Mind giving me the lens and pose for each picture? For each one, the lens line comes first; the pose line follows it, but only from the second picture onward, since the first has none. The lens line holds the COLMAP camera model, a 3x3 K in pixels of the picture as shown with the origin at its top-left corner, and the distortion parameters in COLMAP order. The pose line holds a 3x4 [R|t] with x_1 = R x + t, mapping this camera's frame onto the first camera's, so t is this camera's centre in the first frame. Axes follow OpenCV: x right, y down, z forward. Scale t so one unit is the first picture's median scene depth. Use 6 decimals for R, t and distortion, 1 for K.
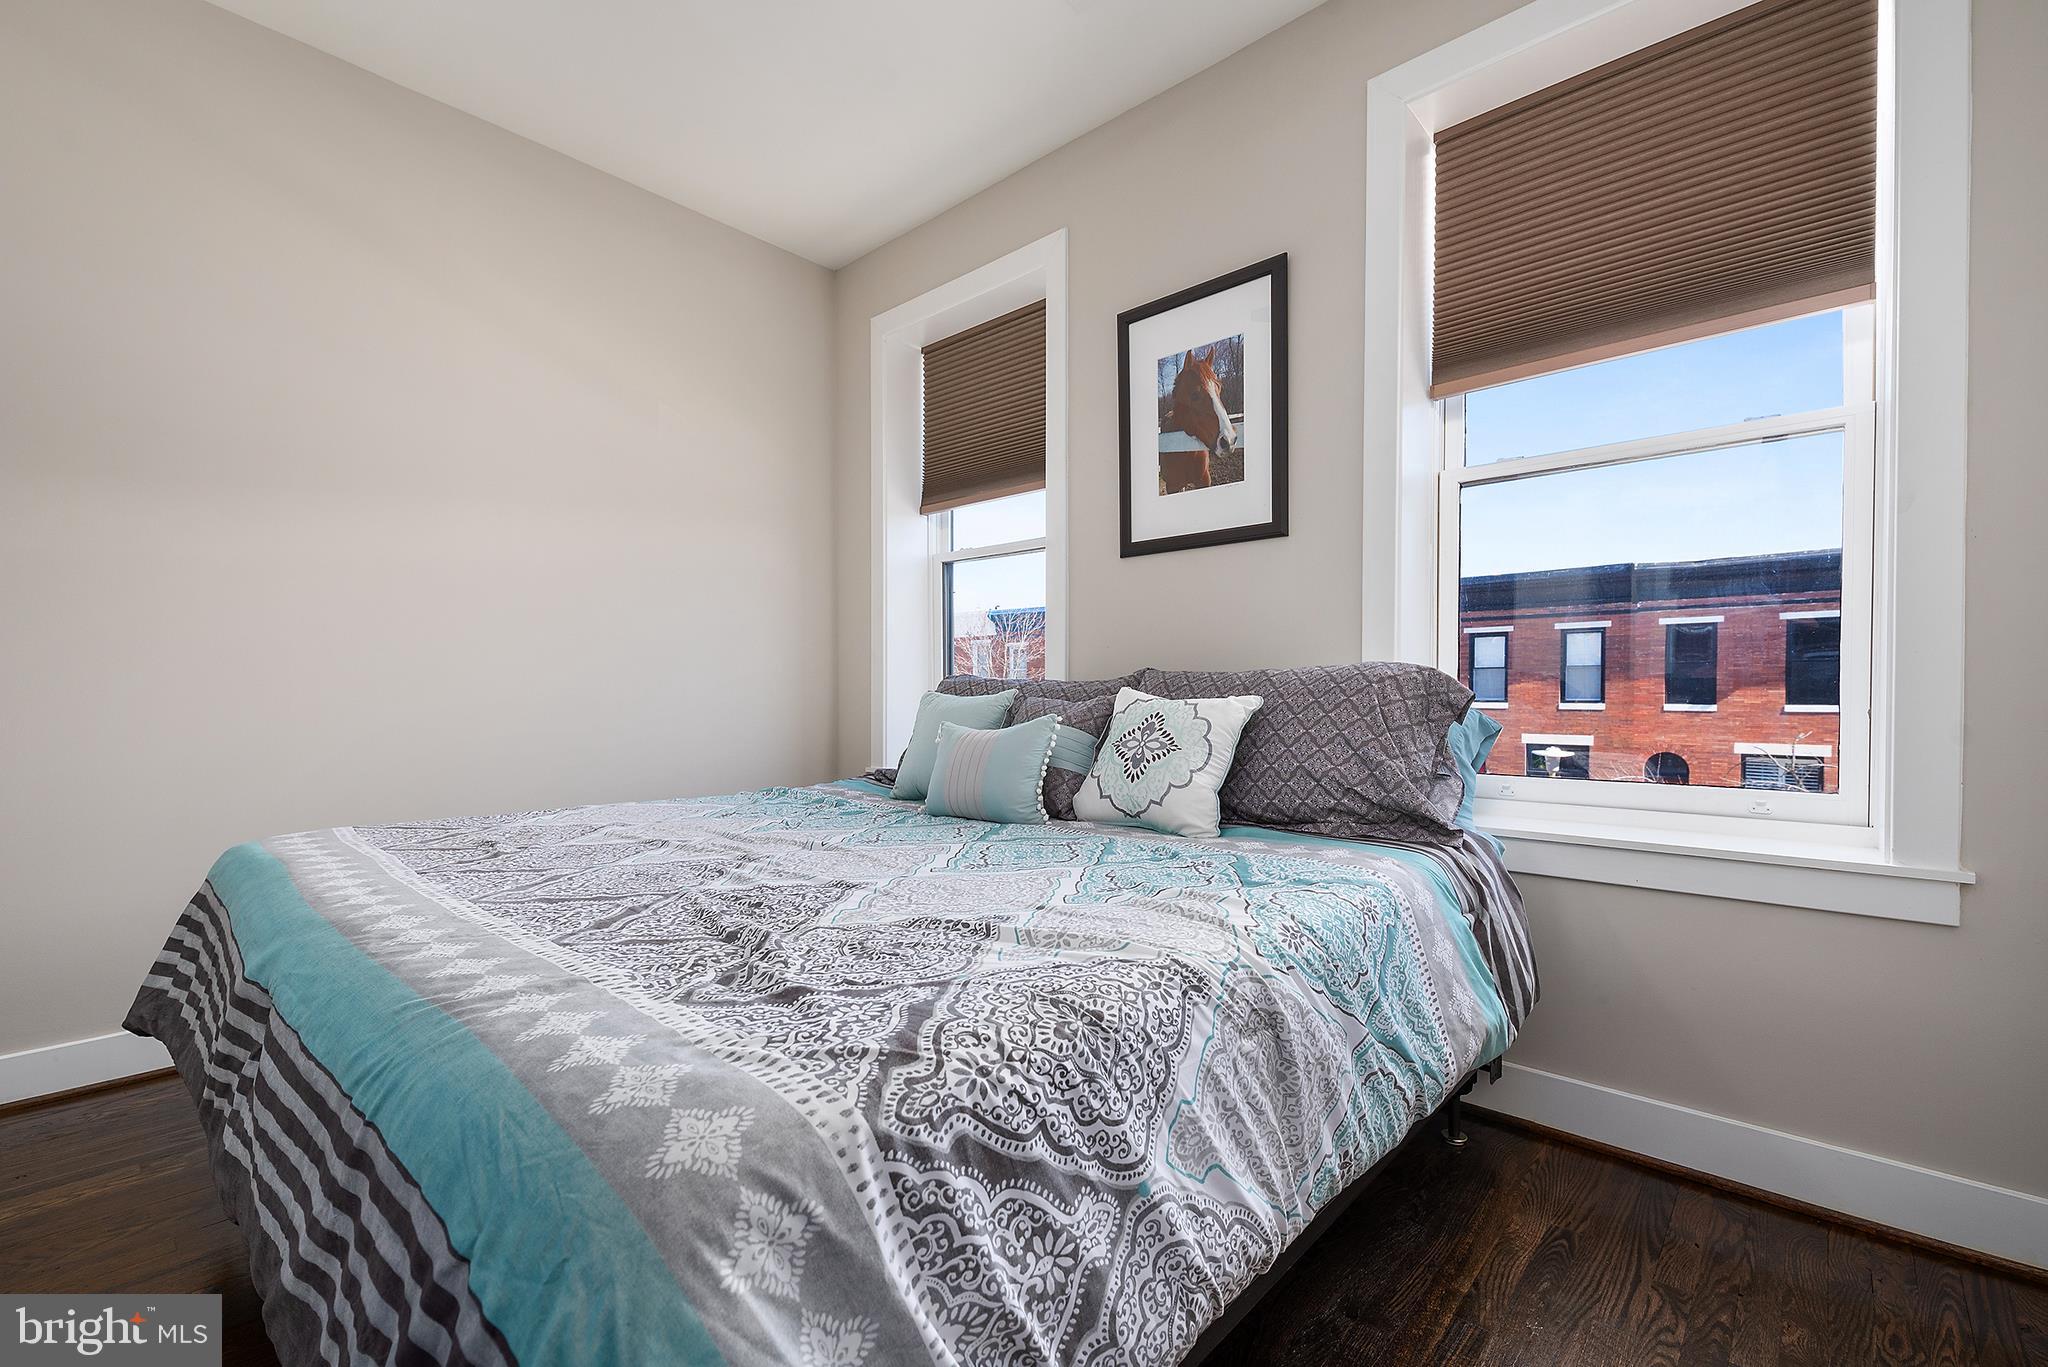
lens RADIAL K [[874.3, 0, 1036.7], [0, 874.3, 710.8], [0, 0, 1]] dist [0.003536, -0.000424]
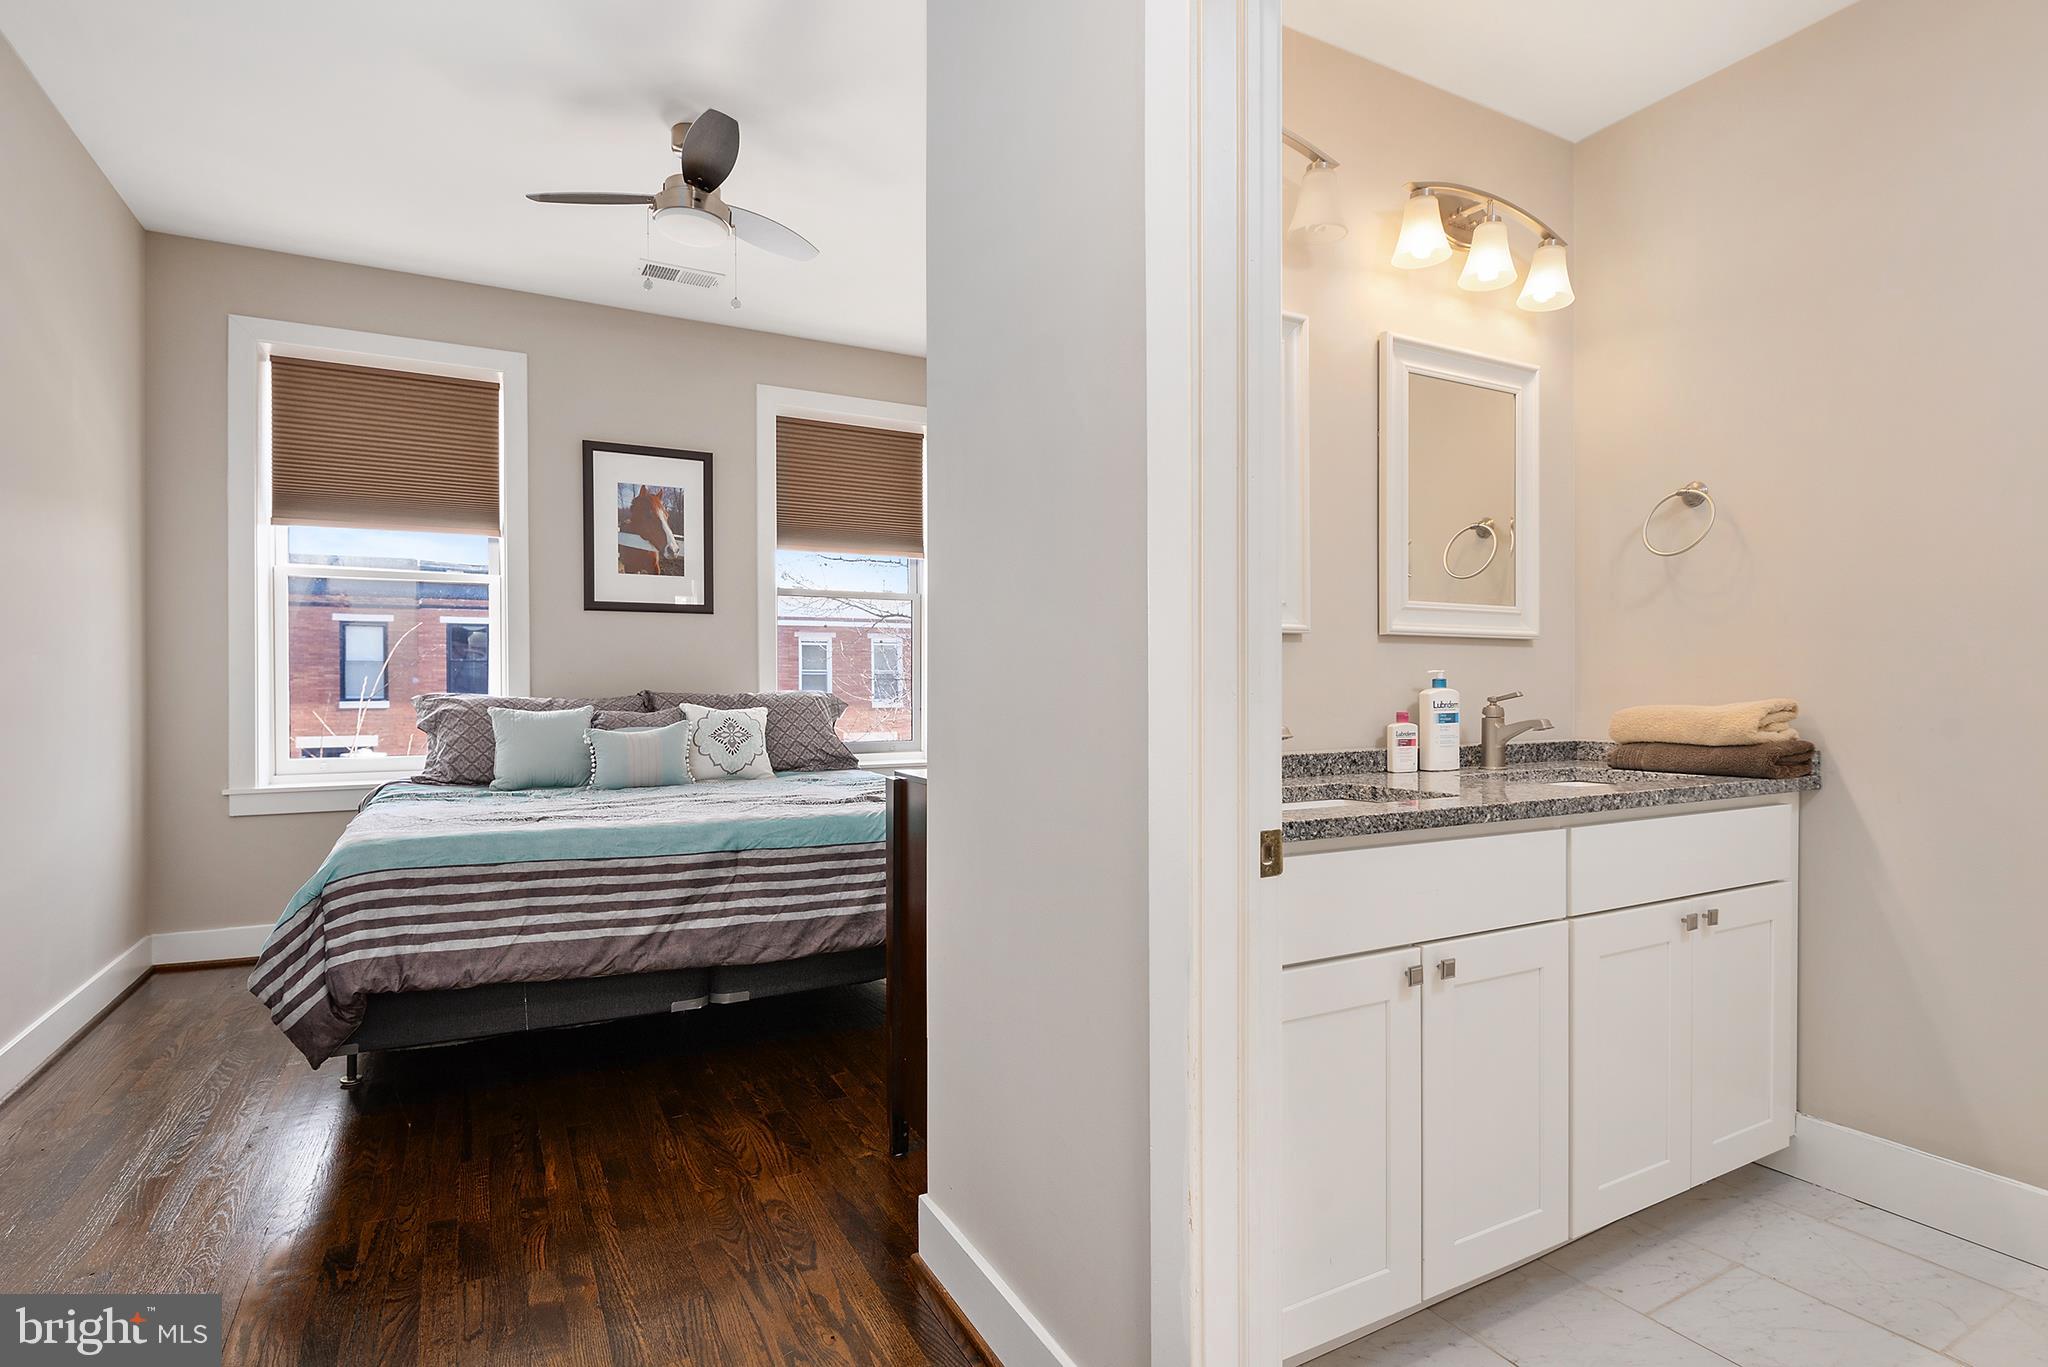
lens RADIAL K [[1035.4, 0, 1018.4], [0, 1035.4, 699.9], [0, 0, 1]] dist [0.002340, -0.002692]
pose [[0.342789, -0.012987, 0.939323, -1.308246], [0.019897, 0.999781, 0.006562, -0.028291], [-0.939202, 0.016440, 0.342972, -0.246911]]
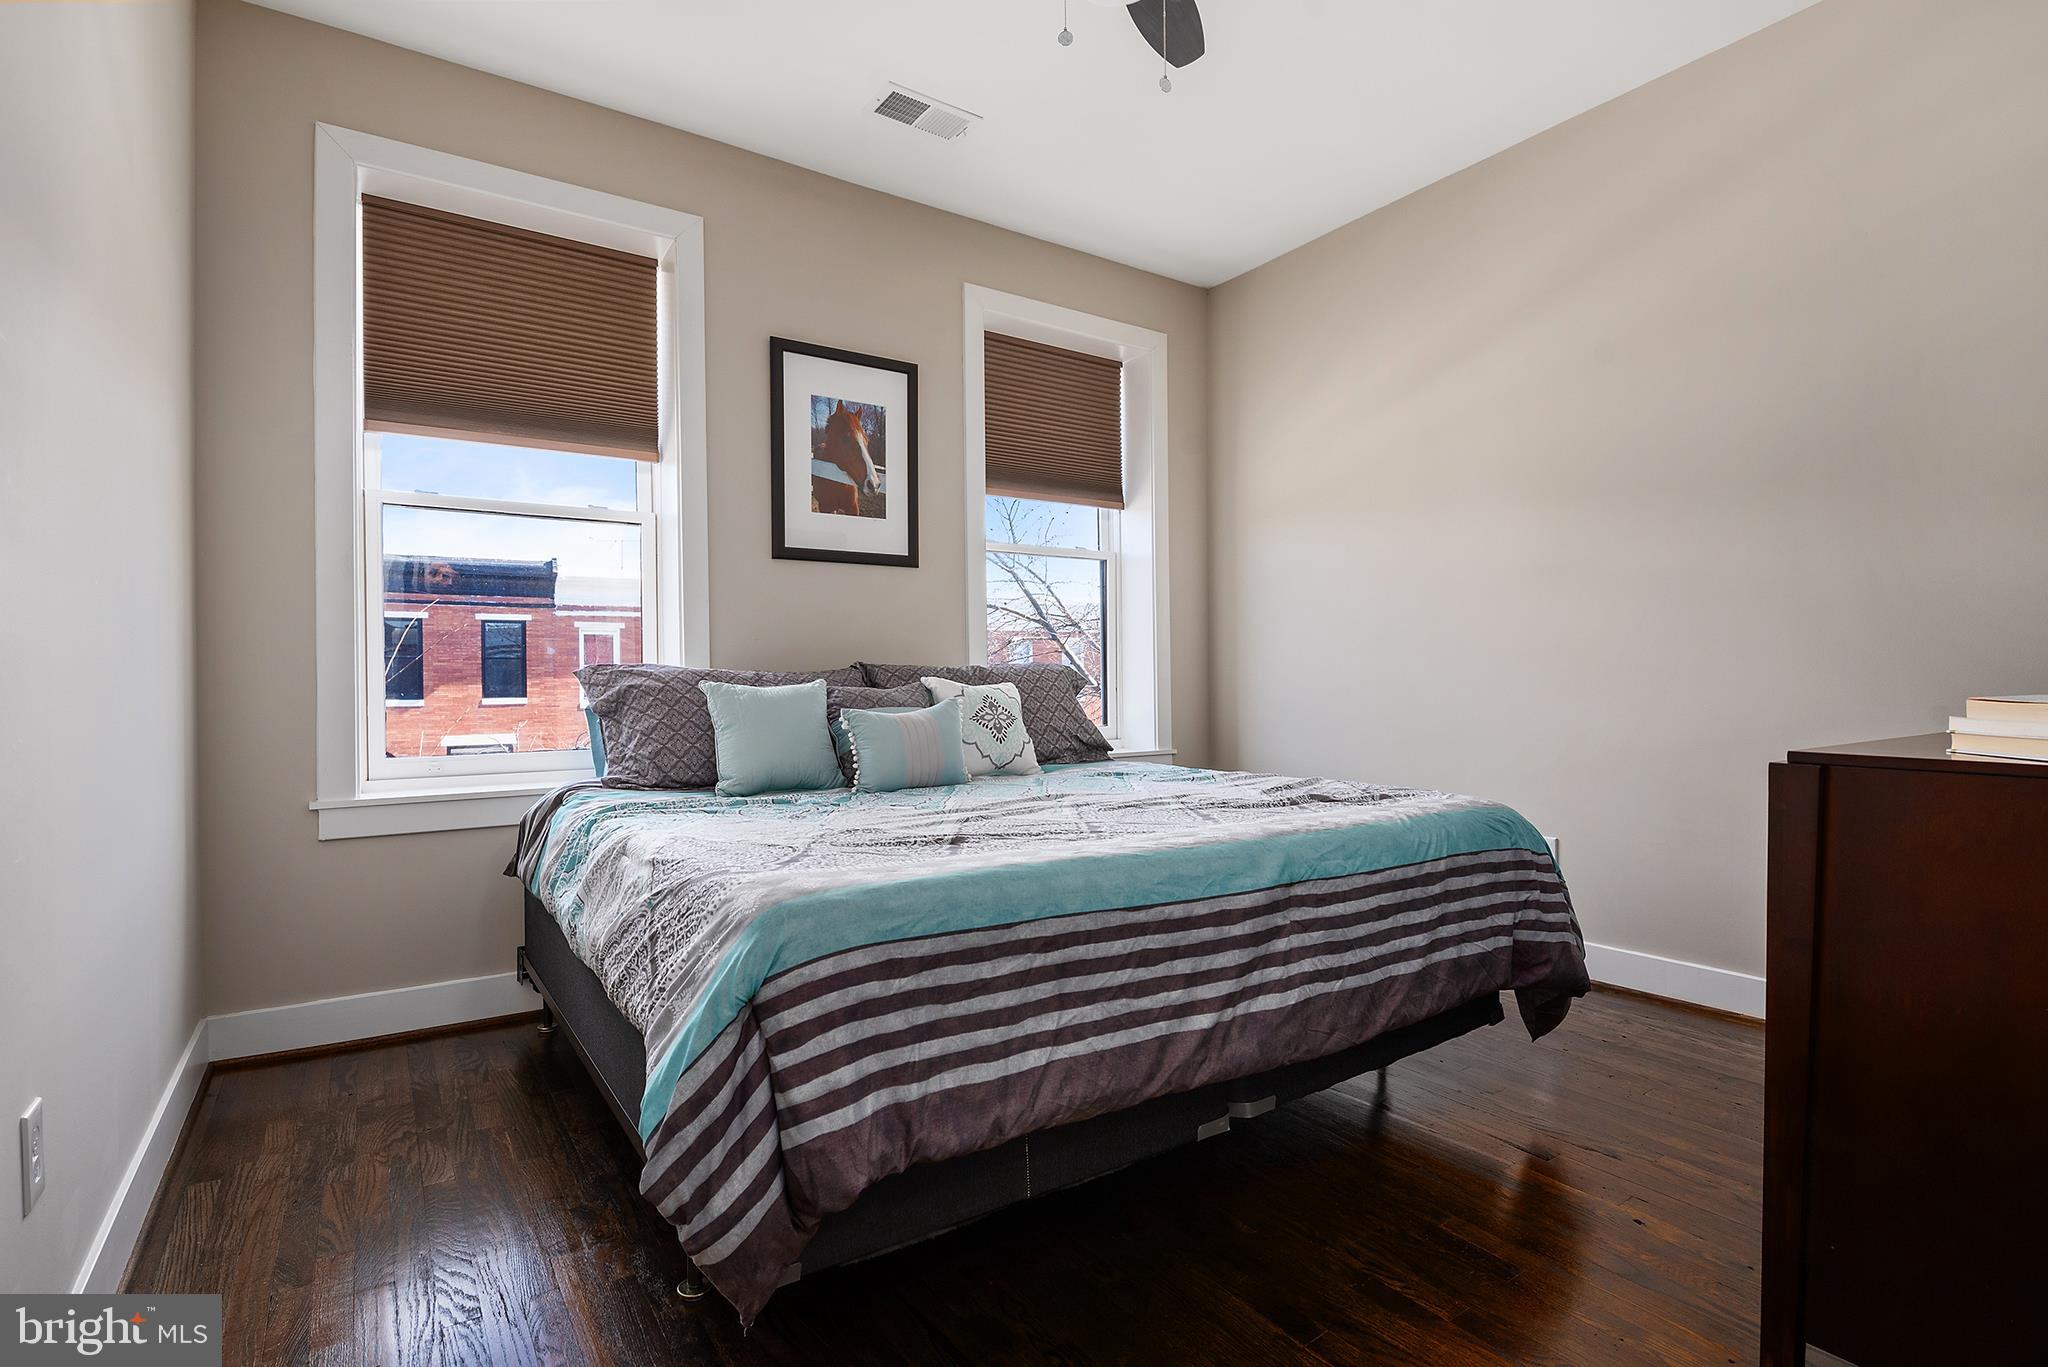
lens RADIAL K [[983.8, 0, 1012.8], [0, 983.8, 692.6], [0, 0, 1]] dist [-0.002316, -0.003402]
pose [[0.245079, -0.011056, 0.969440, -1.073417], [0.028332, 0.999590, 0.004238, -0.005101], [-0.969089, 0.026428, 0.245291, 0.436734]]
